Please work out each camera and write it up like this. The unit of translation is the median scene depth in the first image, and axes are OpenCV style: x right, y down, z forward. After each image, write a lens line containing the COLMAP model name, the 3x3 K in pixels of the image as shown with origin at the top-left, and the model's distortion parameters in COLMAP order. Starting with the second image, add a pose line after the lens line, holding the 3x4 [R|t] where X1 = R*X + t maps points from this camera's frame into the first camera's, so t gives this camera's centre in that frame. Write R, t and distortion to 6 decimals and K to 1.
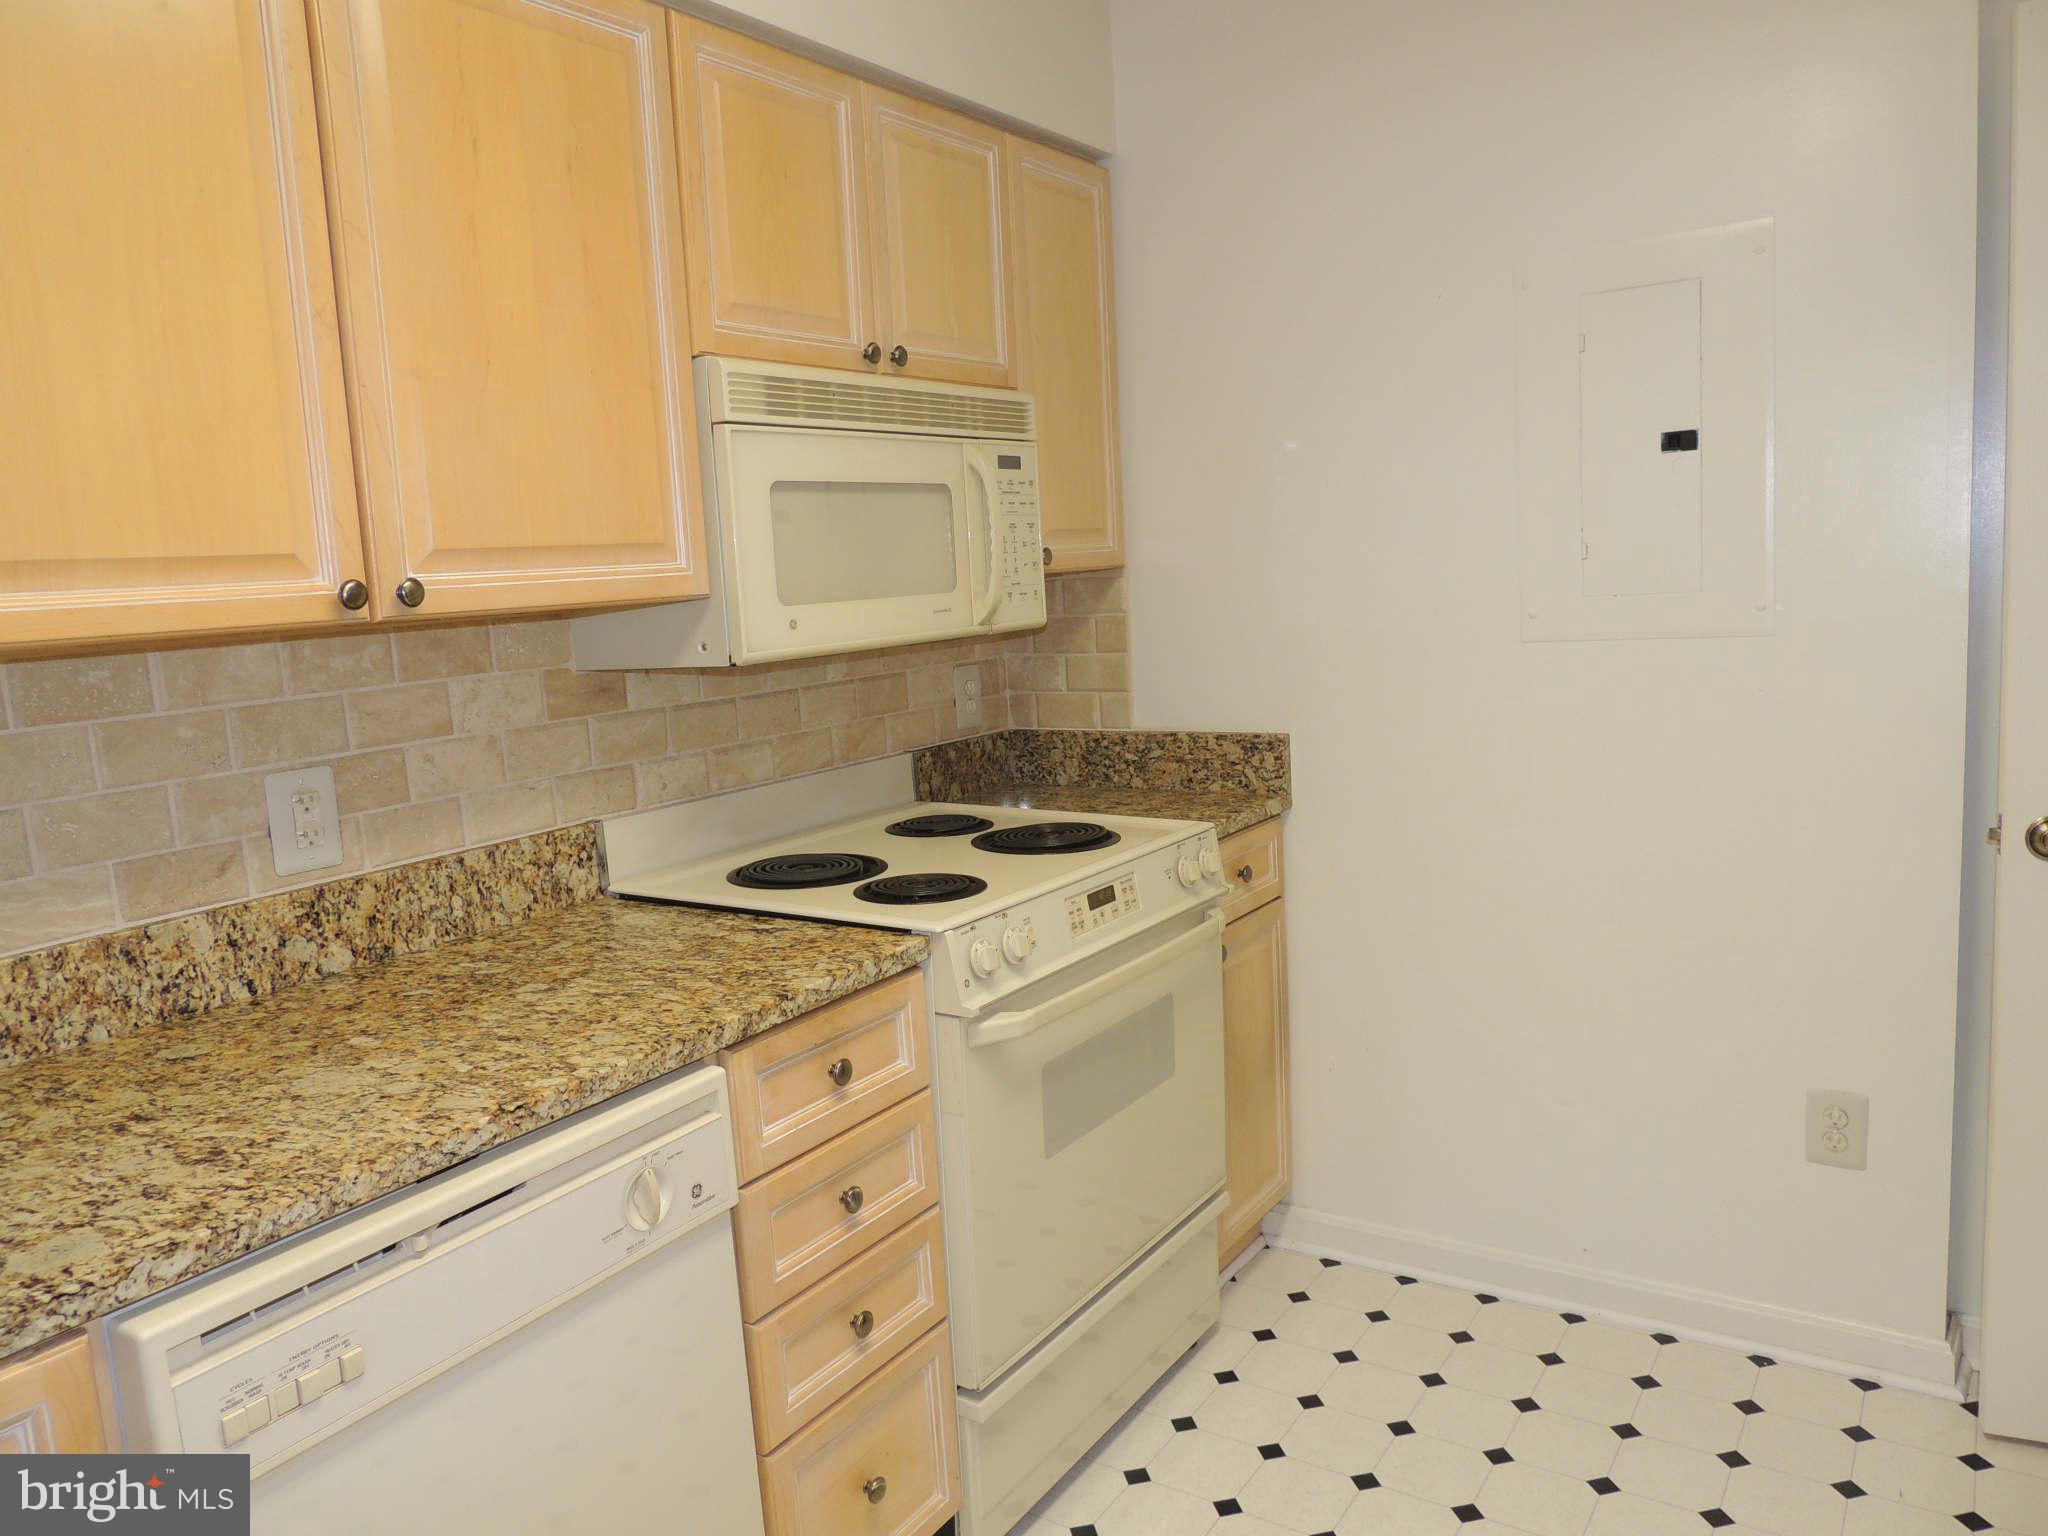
lens RADIAL K [[1454.5, 0, 1024.0], [0, 1454.5, 768.0], [0, 0, 1]] dist [-0.024891, 0.003647]
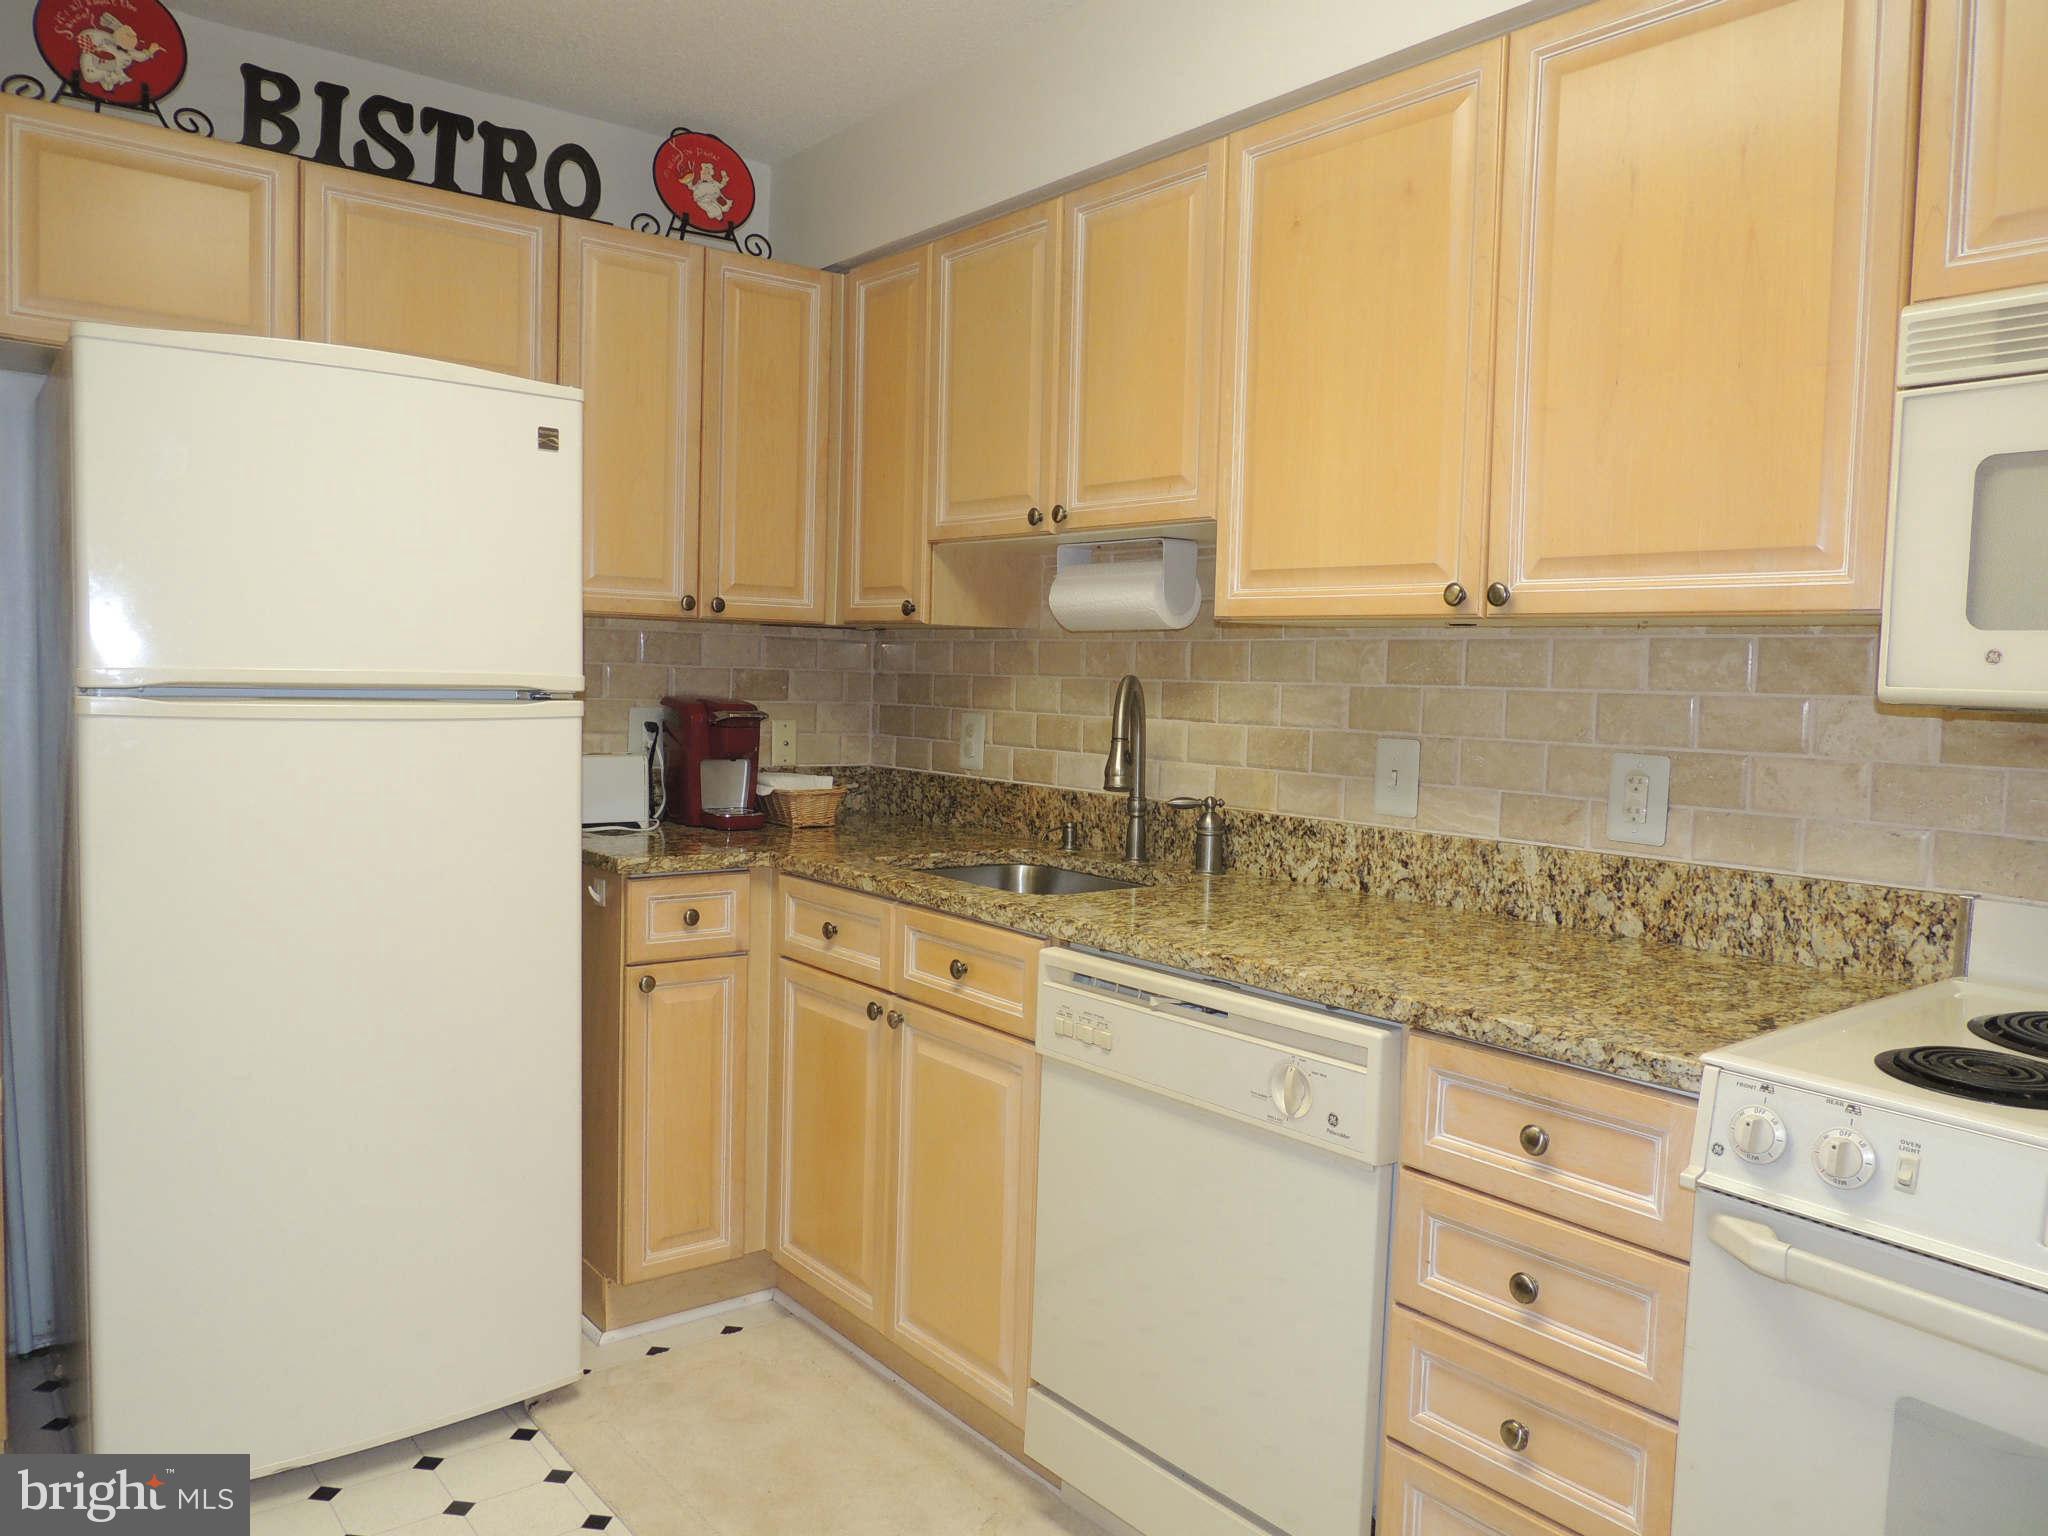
lens RADIAL K [[1454.5, 0, 1024.0], [0, 1454.5, 768.0], [0, 0, 1]] dist [-0.024891, 0.003647]
pose [[-0.316094, 0.107414, -0.942628, 0.738724], [-0.144943, 0.976439, 0.159871, -0.101256], [0.937590, 0.187162, -0.293078, 0.879517]]
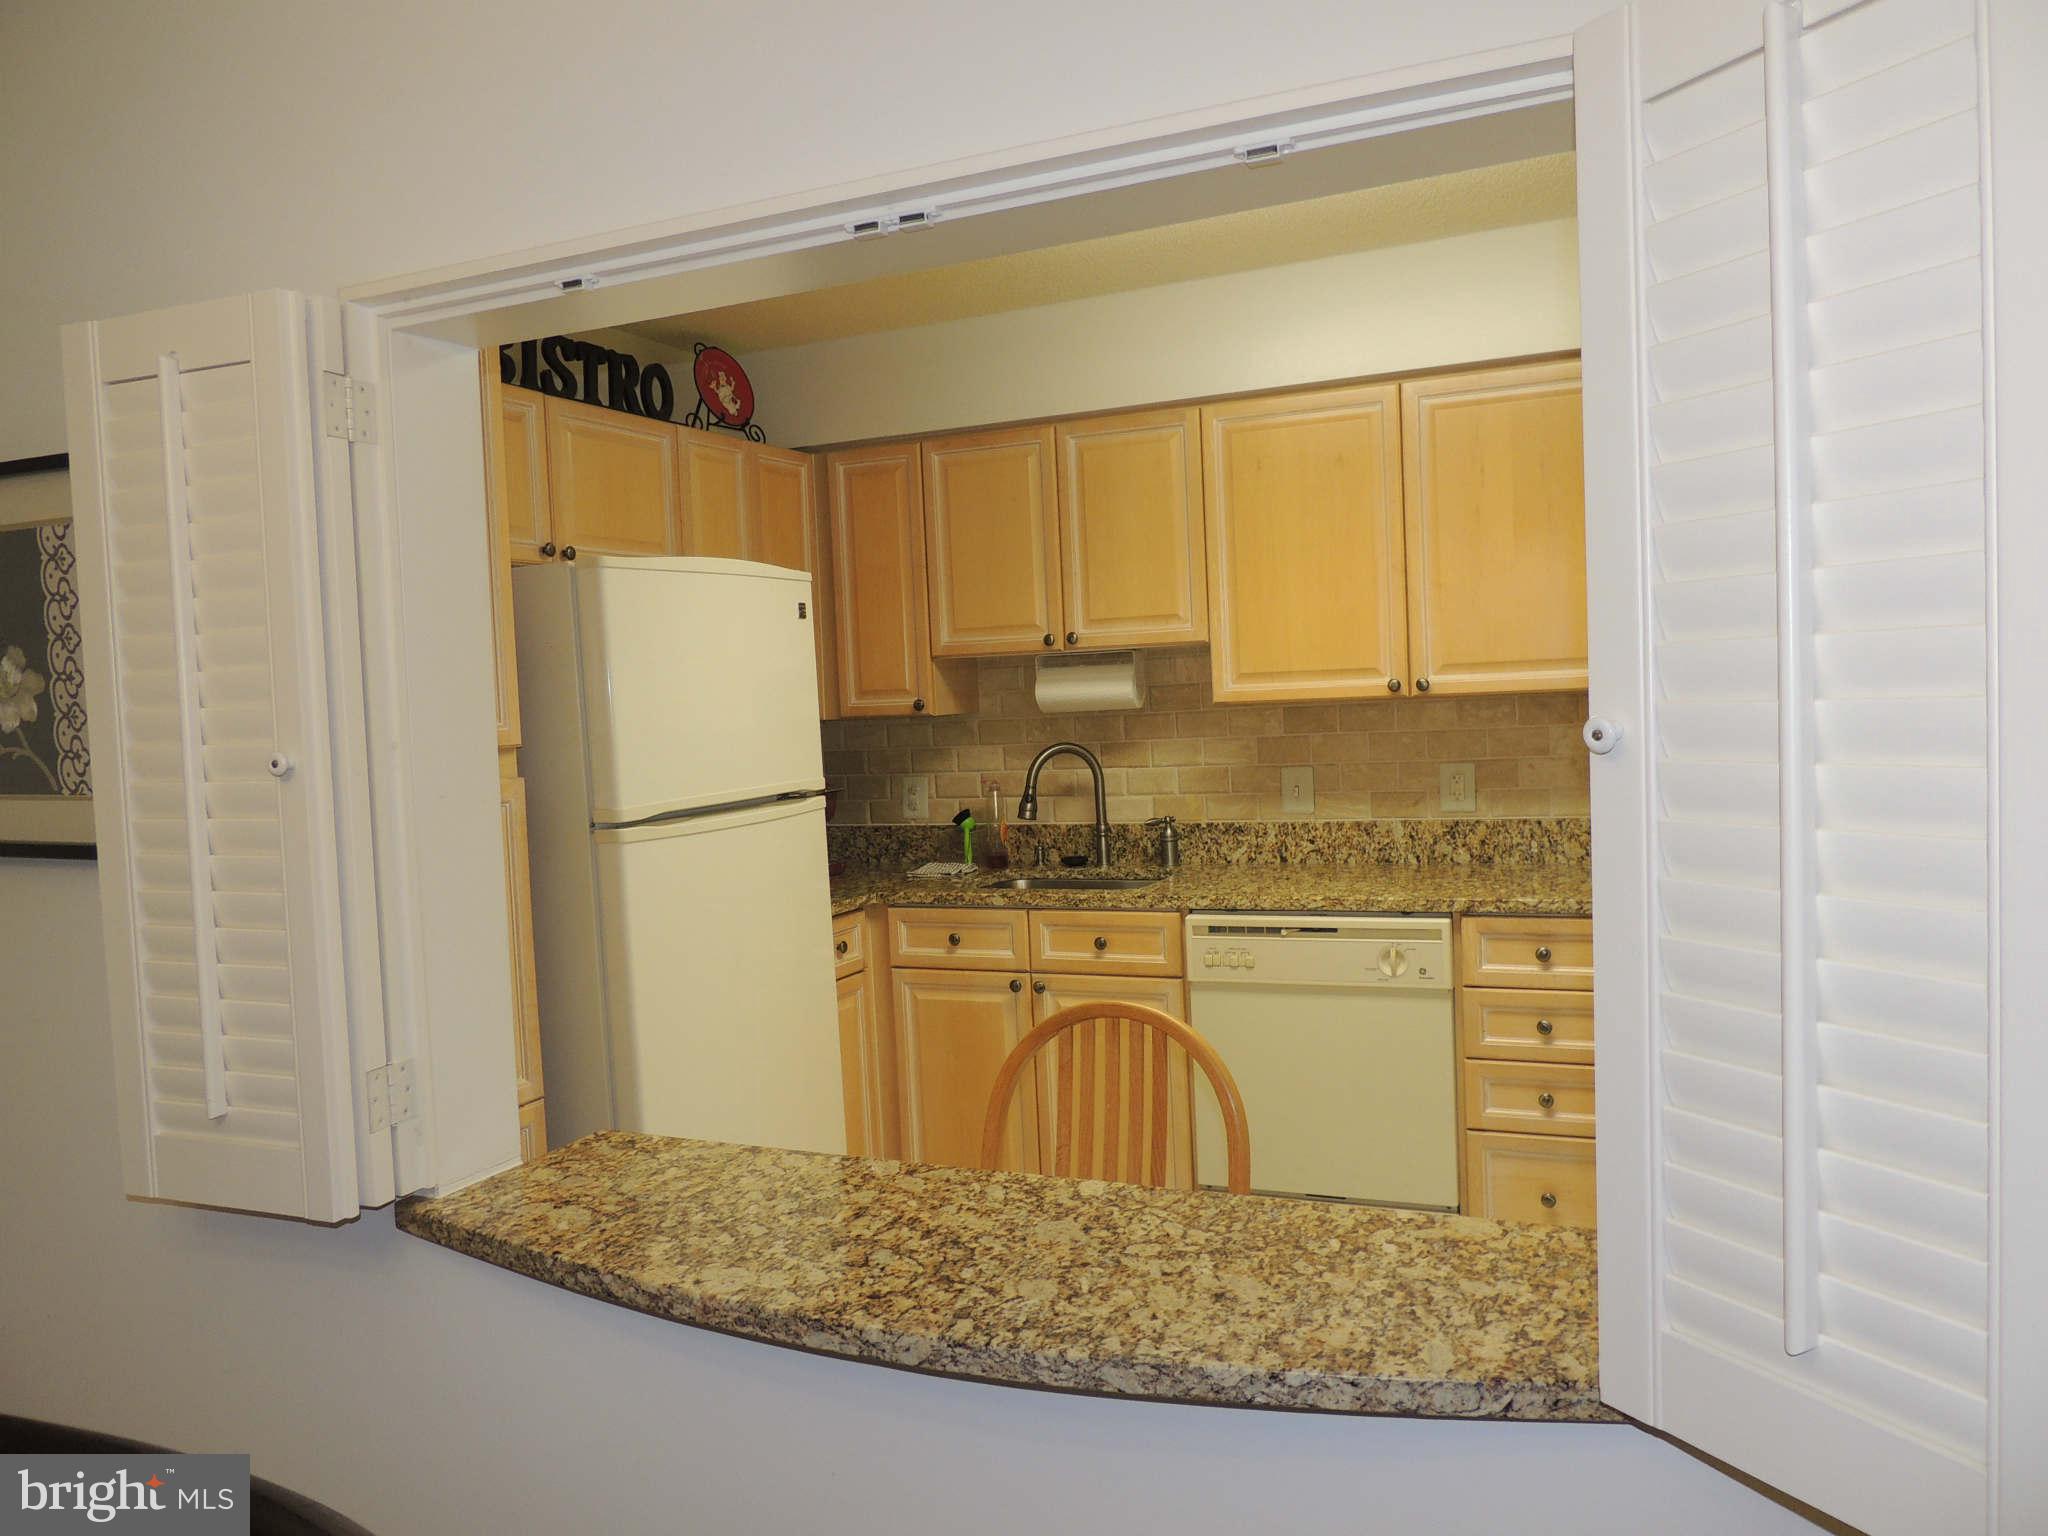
lens RADIAL K [[1454.5, 0, 1024.0], [0, 1454.5, 768.0], [0, 0, 1]] dist [-0.024891, 0.003647]
pose [[0.161144, 0.098996, -0.981953, 1.460130], [-0.100438, 0.991436, 0.083469, -0.104282], [0.981807, 0.085175, 0.169707, 0.028756]]
